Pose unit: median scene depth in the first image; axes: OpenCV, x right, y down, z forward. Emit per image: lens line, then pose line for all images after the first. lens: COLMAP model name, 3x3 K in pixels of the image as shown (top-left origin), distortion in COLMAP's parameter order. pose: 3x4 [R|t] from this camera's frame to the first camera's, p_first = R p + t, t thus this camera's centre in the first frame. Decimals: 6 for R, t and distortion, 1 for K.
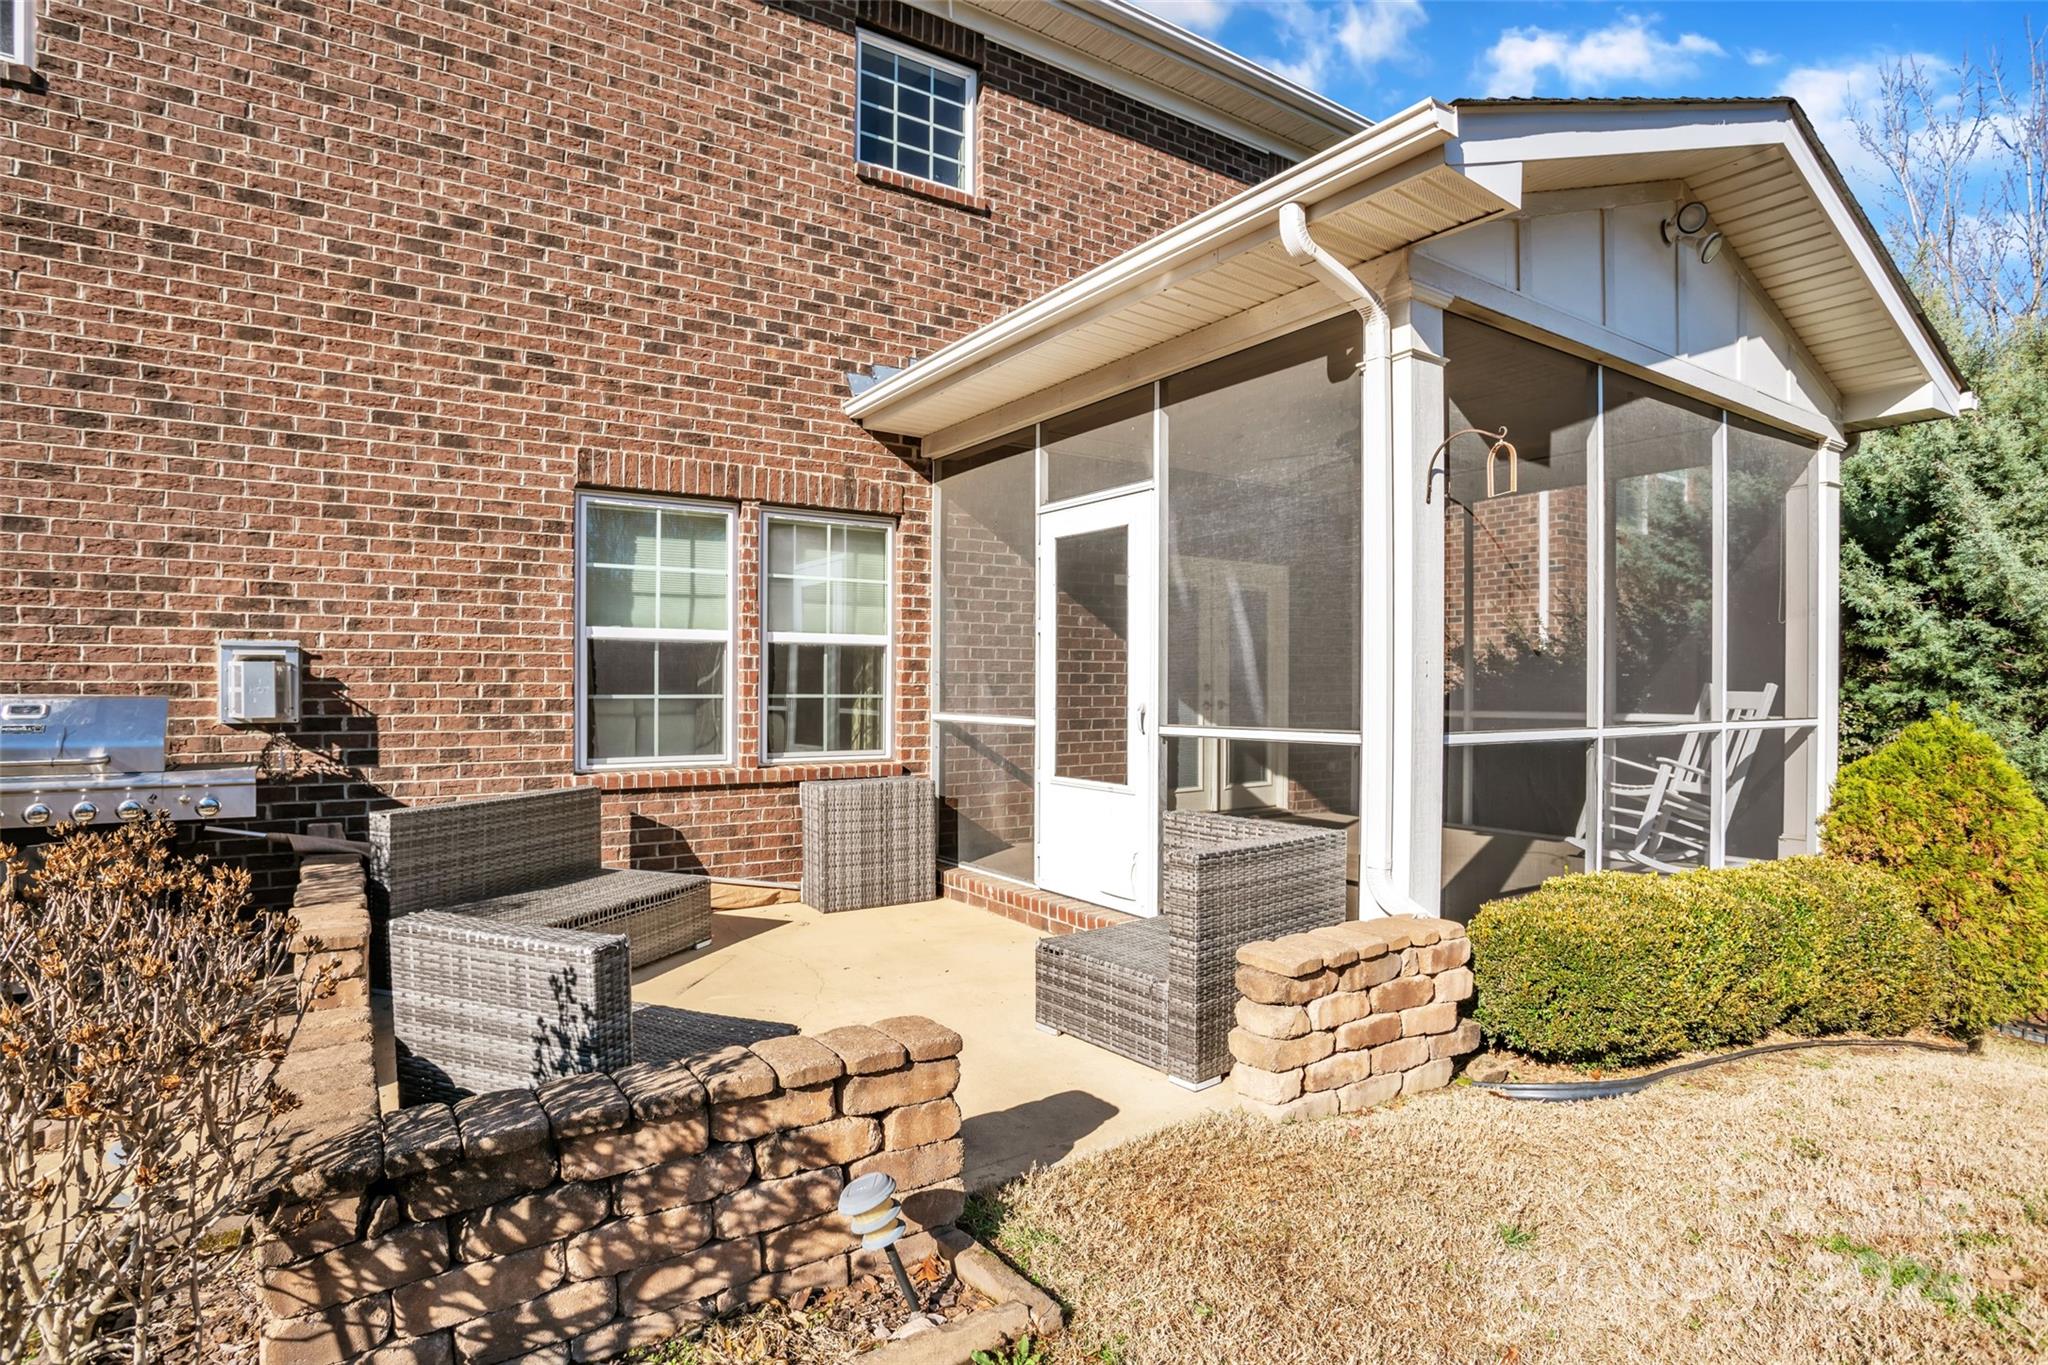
lens RADIAL K [[1070.4, 0, 1028.8], [0, 1070.4, 688.9], [0, 0, 1]] dist [-0.079061, 0.033948]
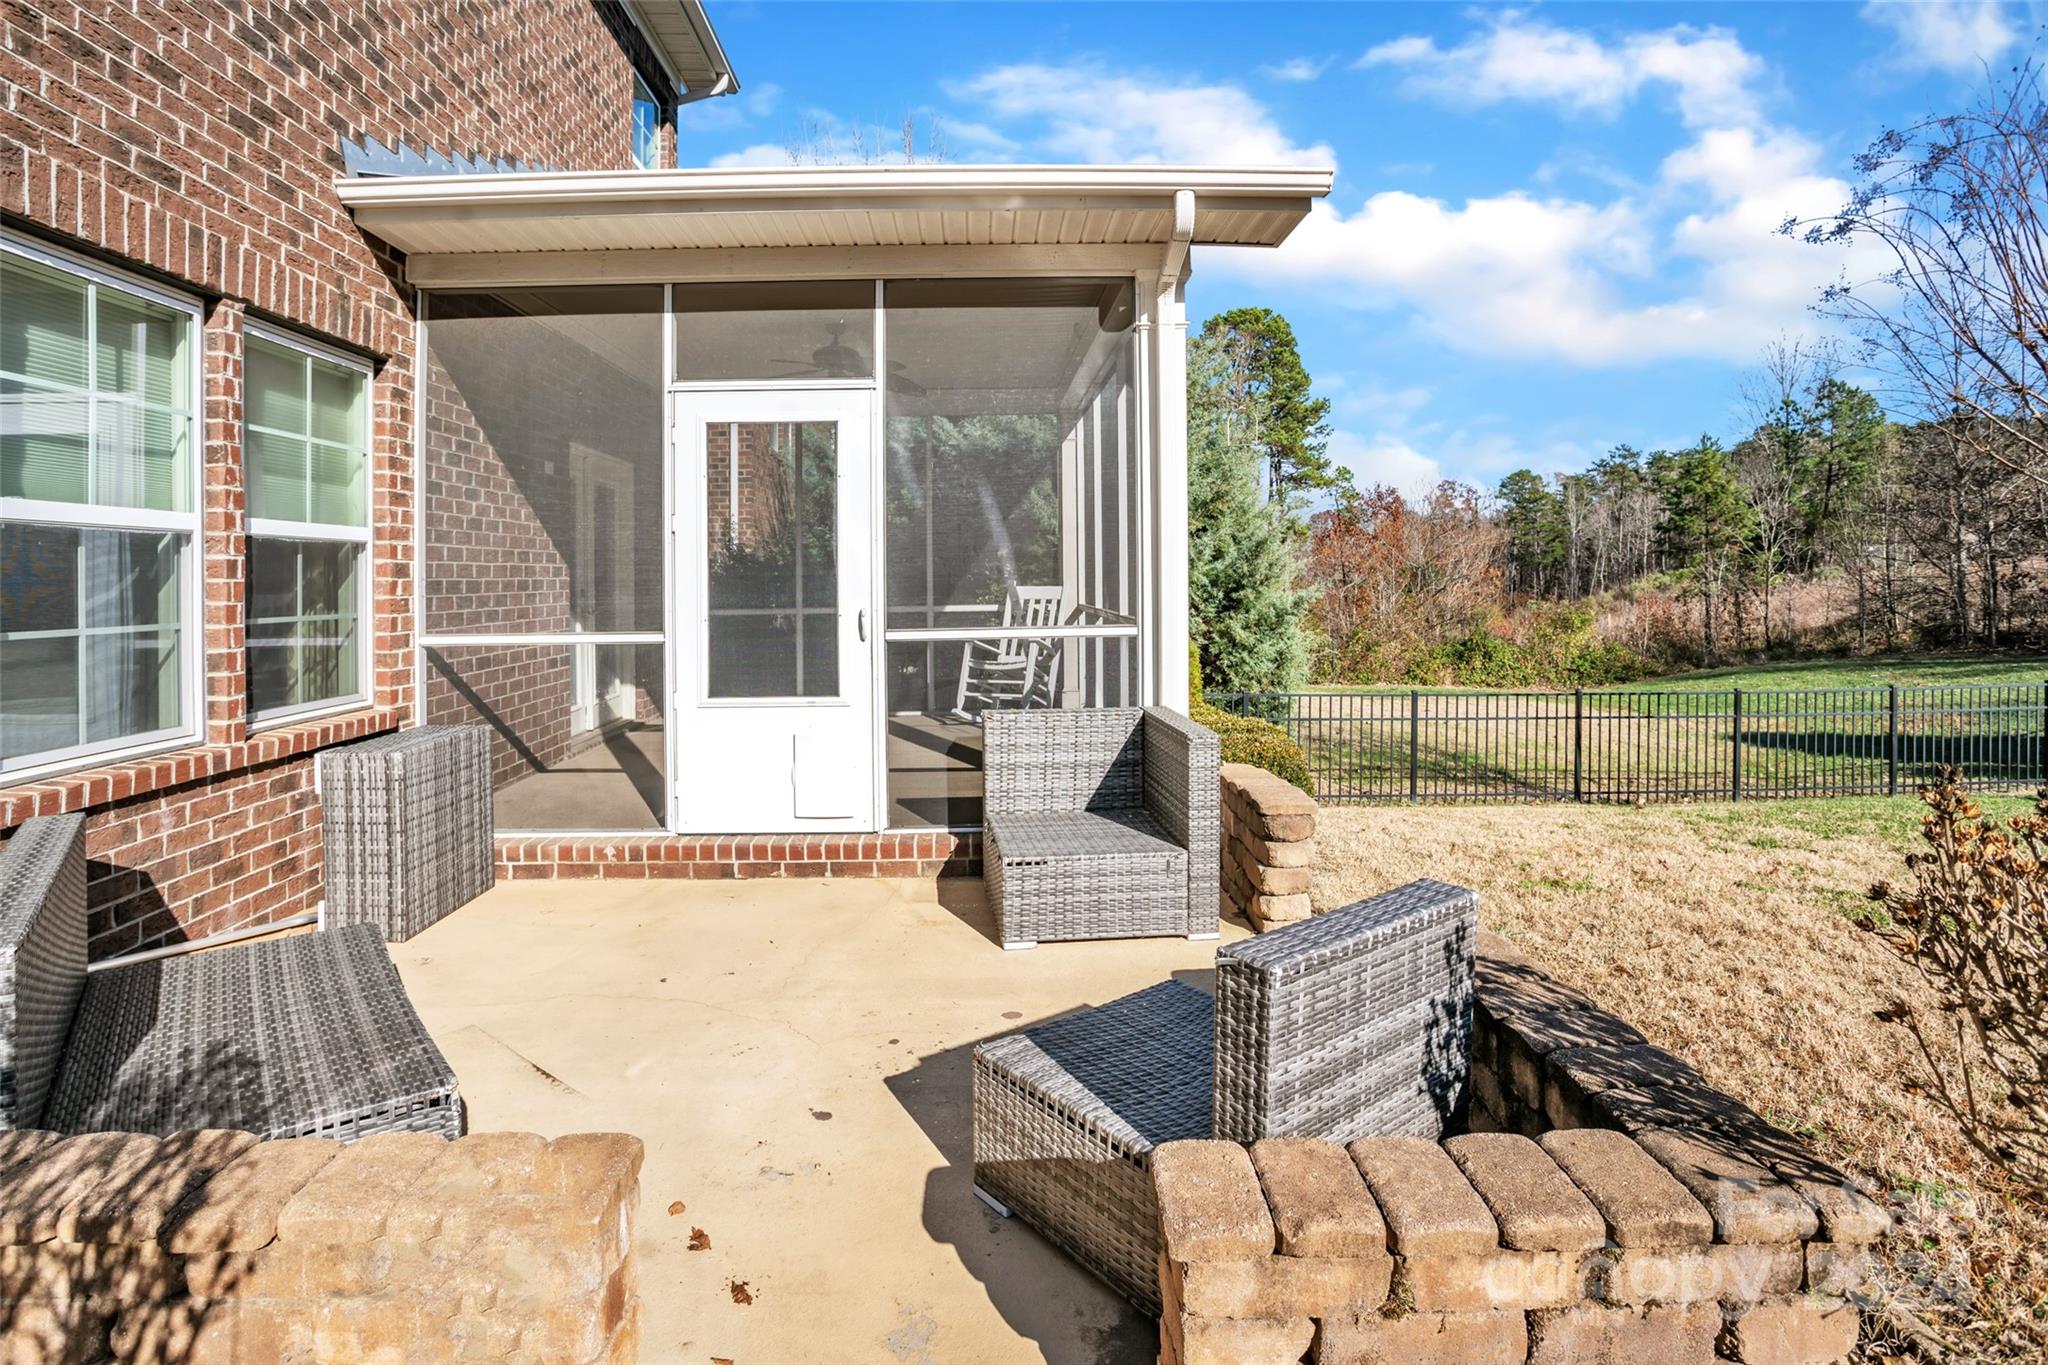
lens RADIAL K [[1040.8, 0, 1013.6], [0, 1040.8, 582.2], [0, 0, 1]] dist [-0.074953, 0.034783]
pose [[0.528733, -0.013616, 0.848679, -0.537722], [0.016008, 0.999853, 0.006069, -0.013885], [-0.848637, 0.010377, 0.528874, 0.338901]]
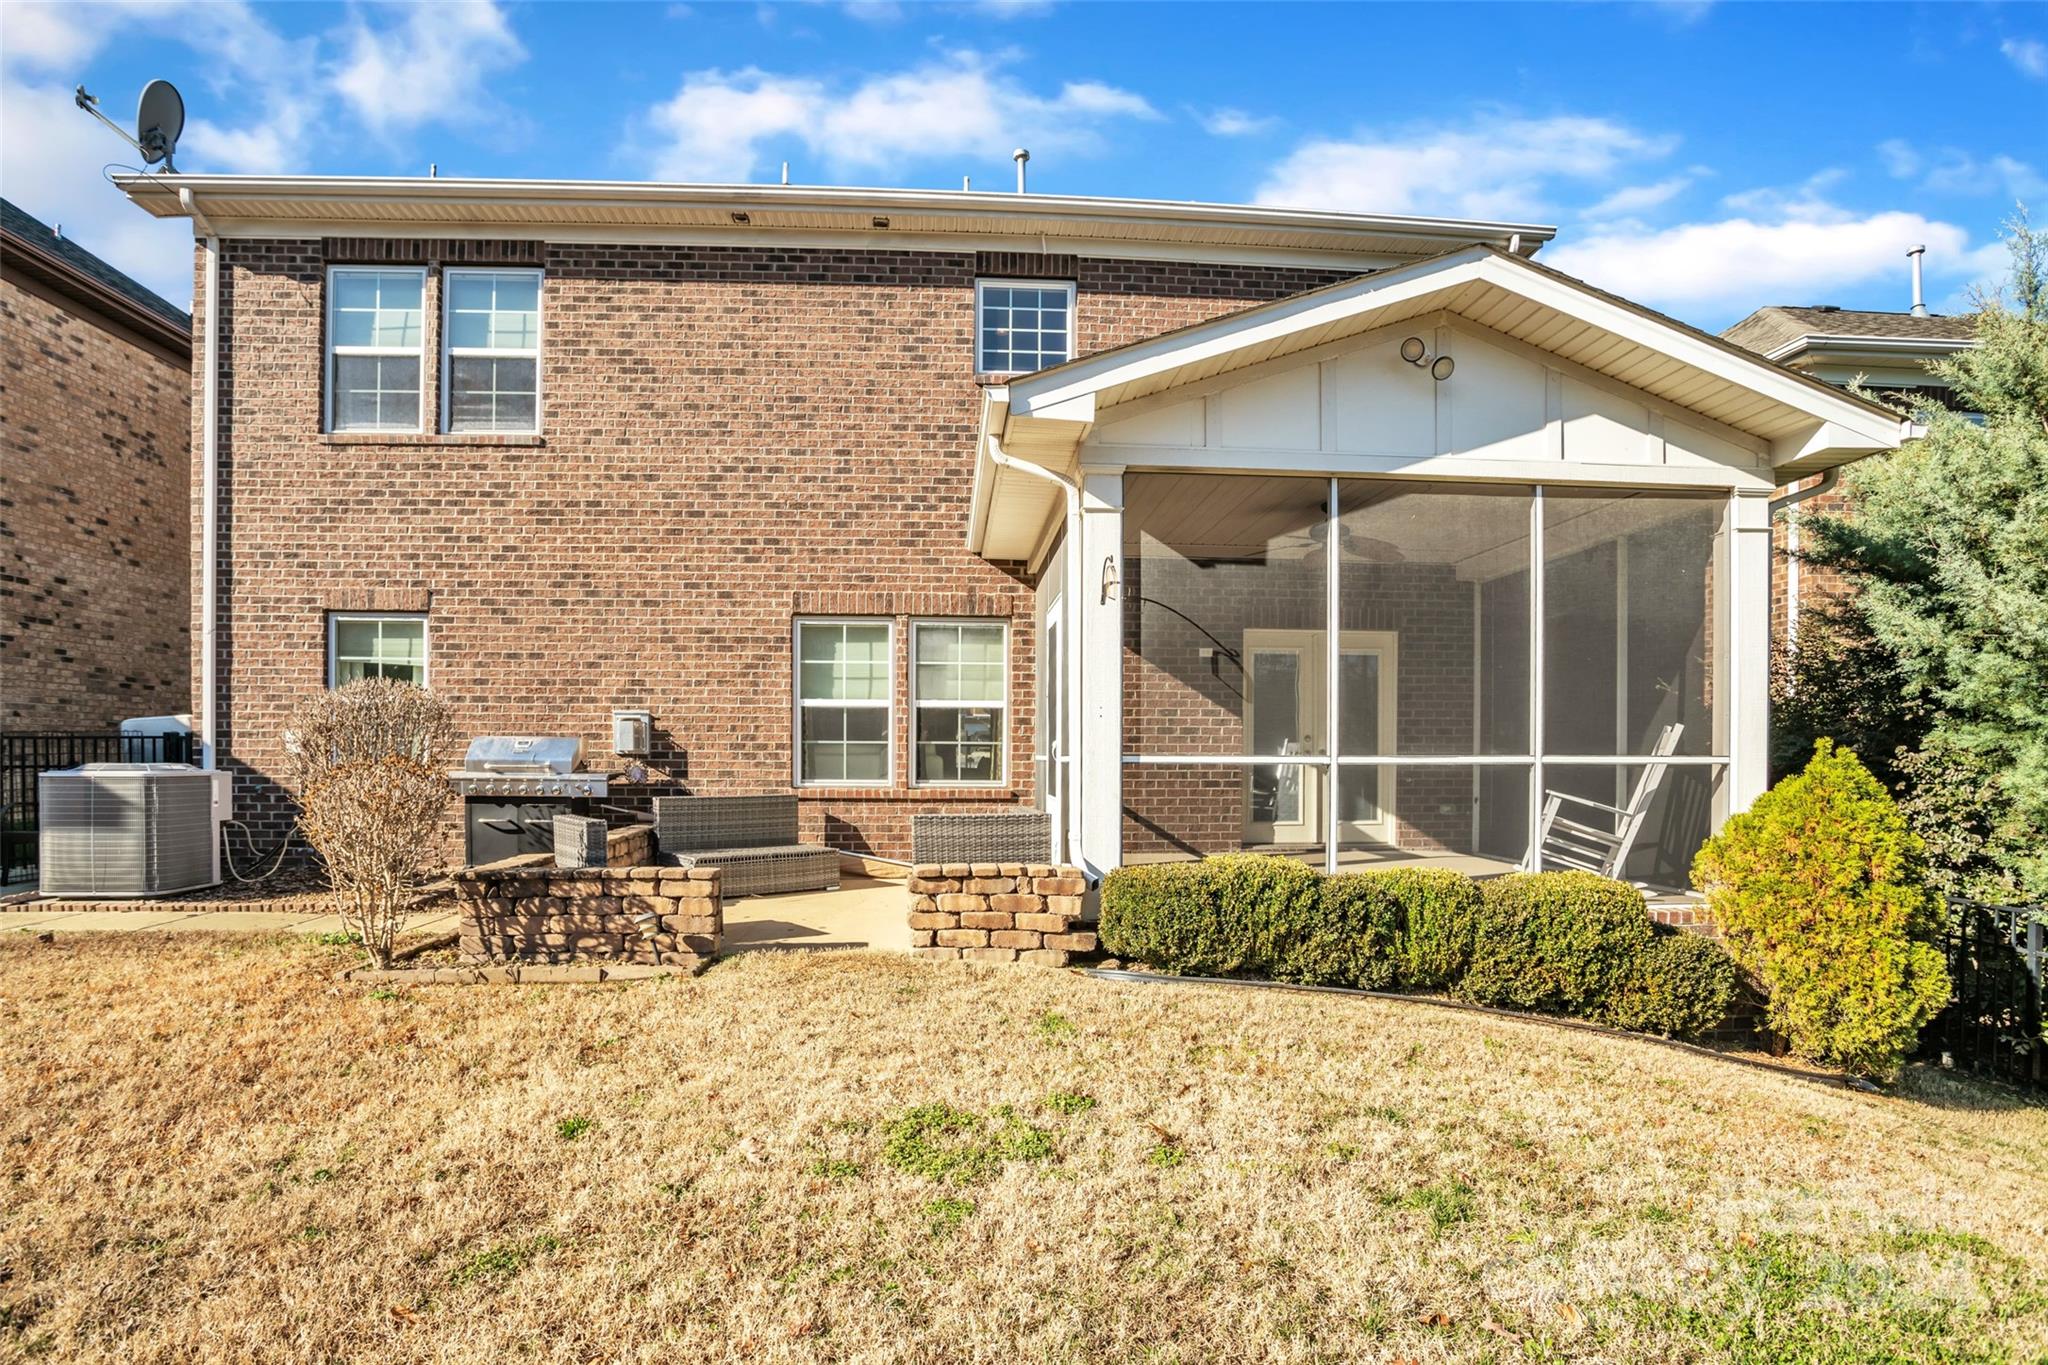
lens RADIAL K [[1107.3, 0, 1017.6], [0, 1107.3, 770.9], [0, 0, 1]] dist [-0.085193, 0.044411]
pose [[0.861136, 0.008138, -0.508309, 0.728428], [-0.005127, 0.999960, 0.007324, 0.037698], [0.508349, -0.003701, 0.861143, -0.304458]]
